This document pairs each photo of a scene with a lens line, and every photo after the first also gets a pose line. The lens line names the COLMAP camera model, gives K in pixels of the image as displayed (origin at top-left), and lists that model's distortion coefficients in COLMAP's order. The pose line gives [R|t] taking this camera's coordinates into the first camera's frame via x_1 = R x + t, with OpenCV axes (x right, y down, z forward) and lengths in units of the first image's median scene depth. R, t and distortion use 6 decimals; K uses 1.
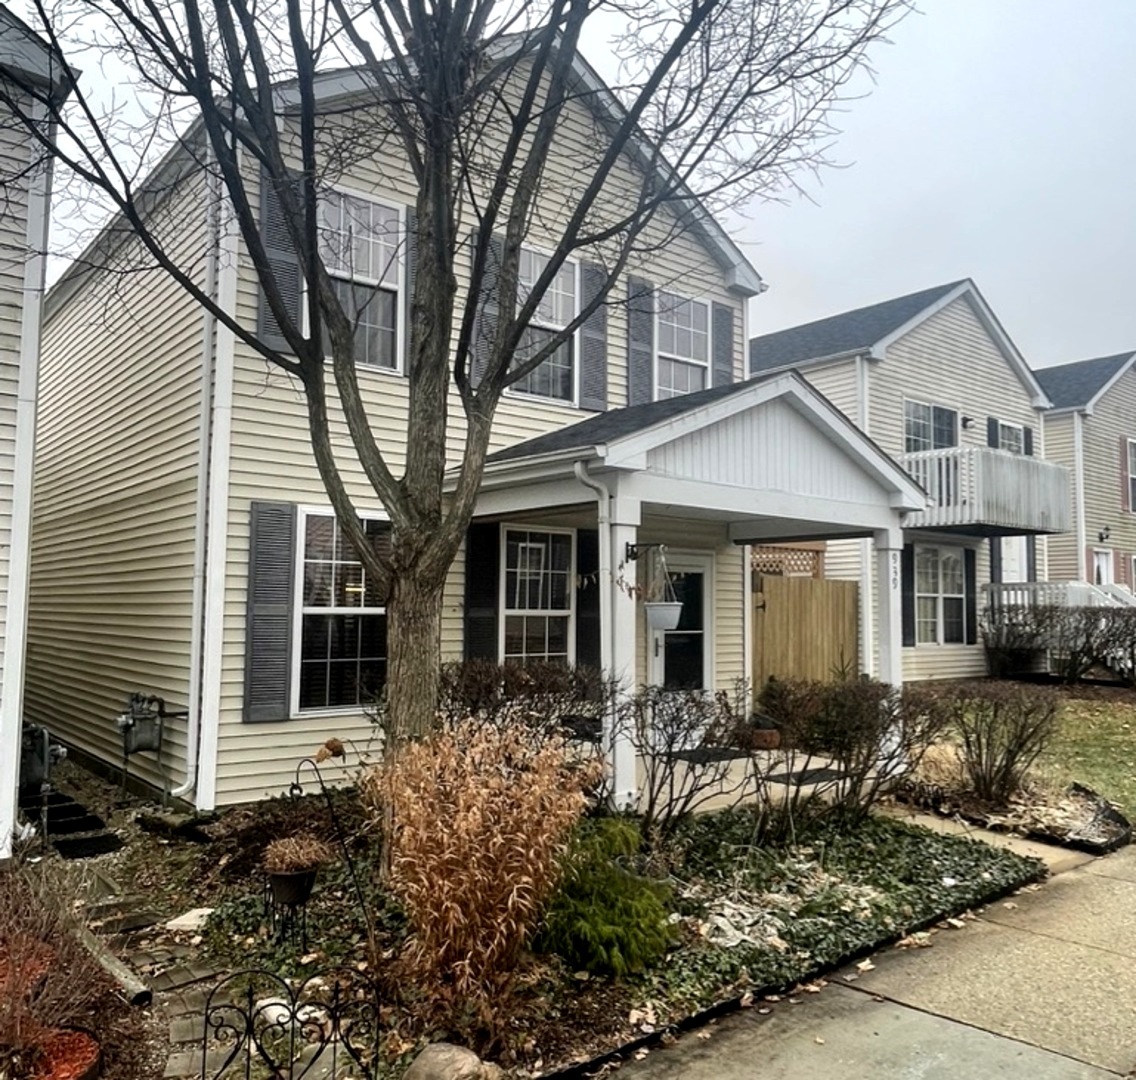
lens RADIAL K [[975.0, 0, 568.0], [0, 975.0, 540.0], [0, 0, 1]] dist [-0.004786, -0.001946]
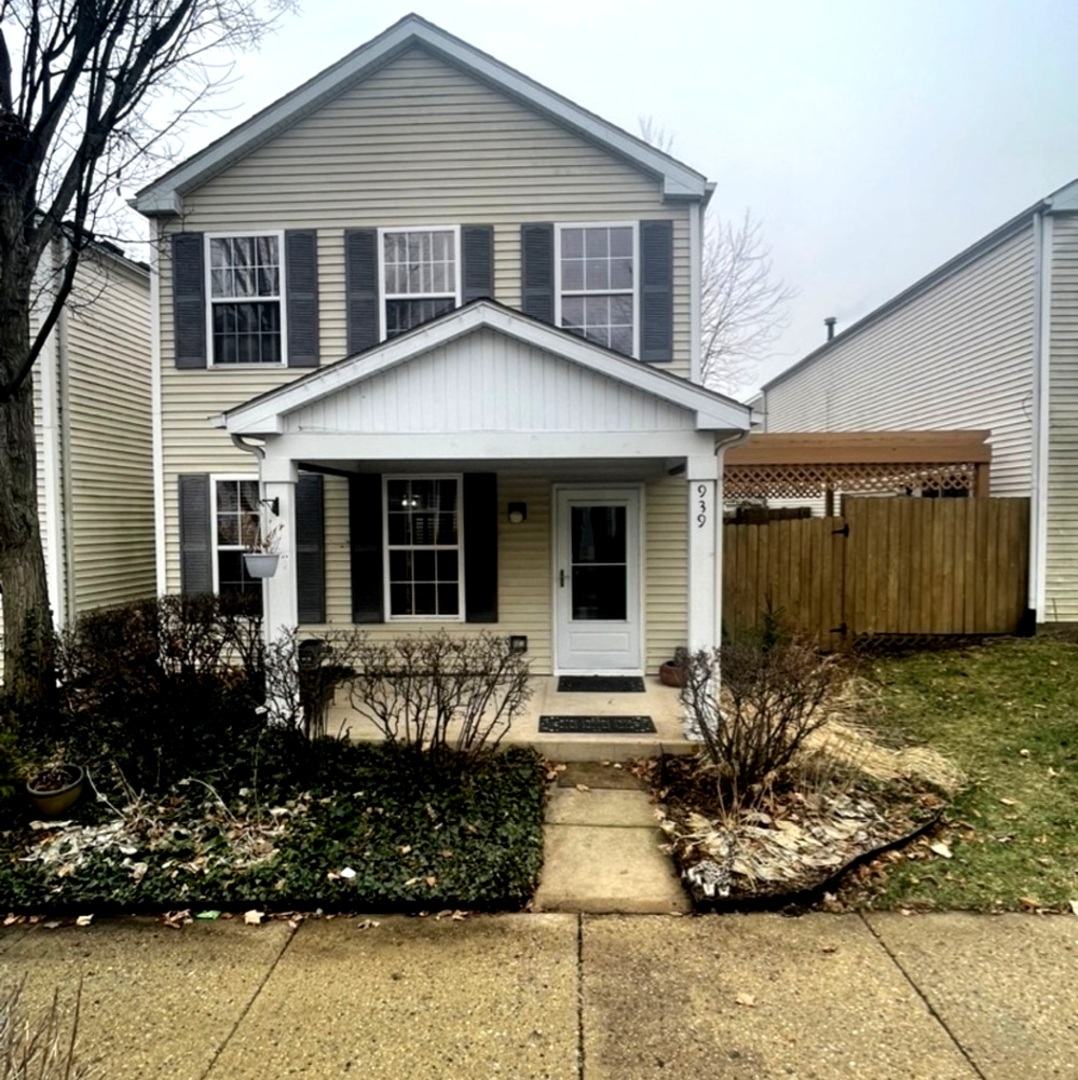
lens RADIAL K [[718.4, 0, 542.0], [0, 718.4, 544.6], [0, 0, 1]] dist [-0.020375, -0.001151]
pose [[0.745718, 0.016898, -0.666048, 0.664539], [0.062229, 0.993542, 0.094880, -0.002258], [0.663350, -0.112201, 0.739850, 0.459864]]
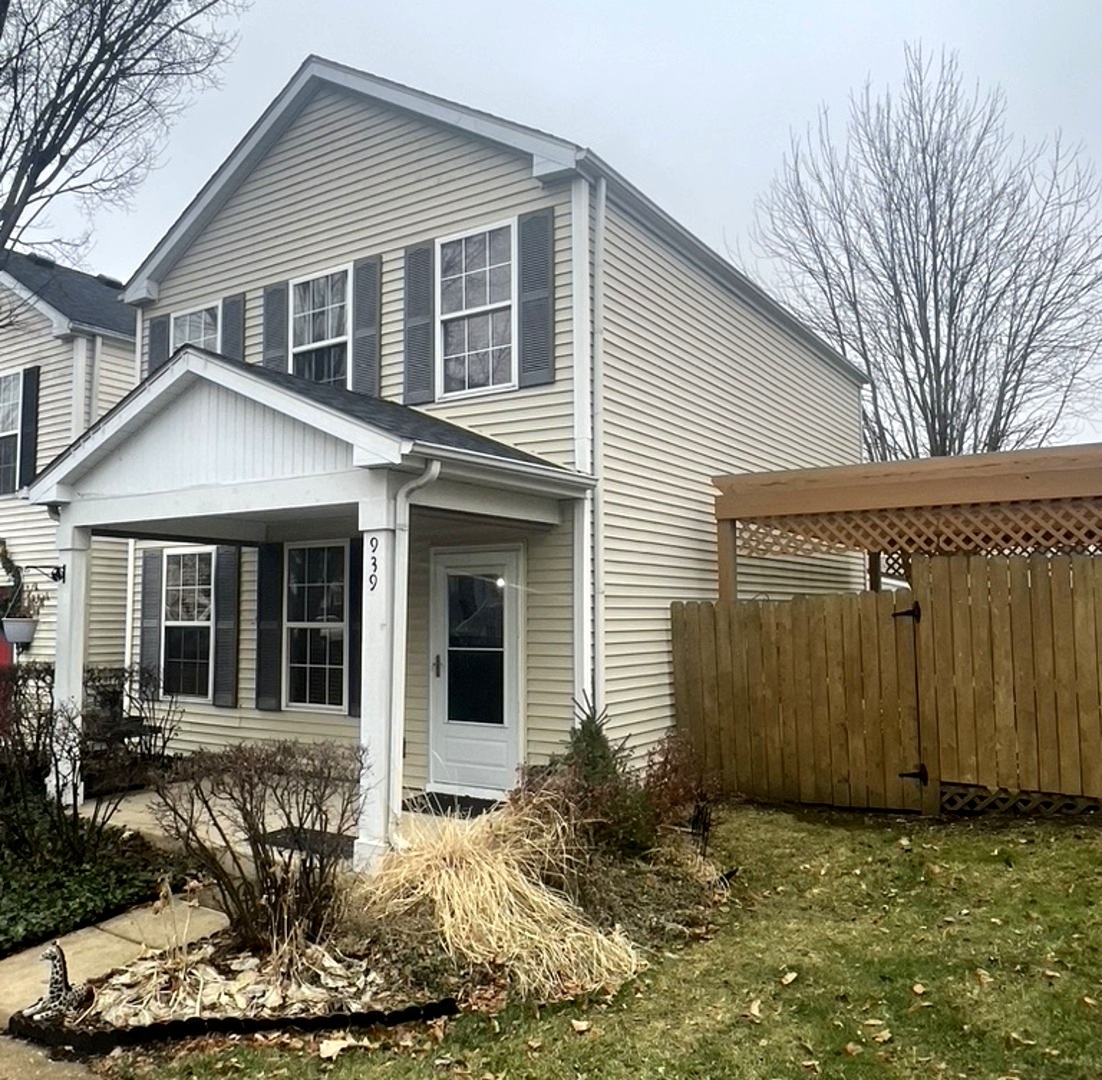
lens RADIAL K [[943.1, 0, 551.0], [0, 943.1, 540.0], [0, 0, 1]] dist [-0.006074, -0.019139]
pose [[0.309487, -0.083424, -0.947237, 1.007655], [0.074325, 0.995219, -0.063366, 0.067644], [0.947995, -0.050792, 0.314208, 0.941672]]
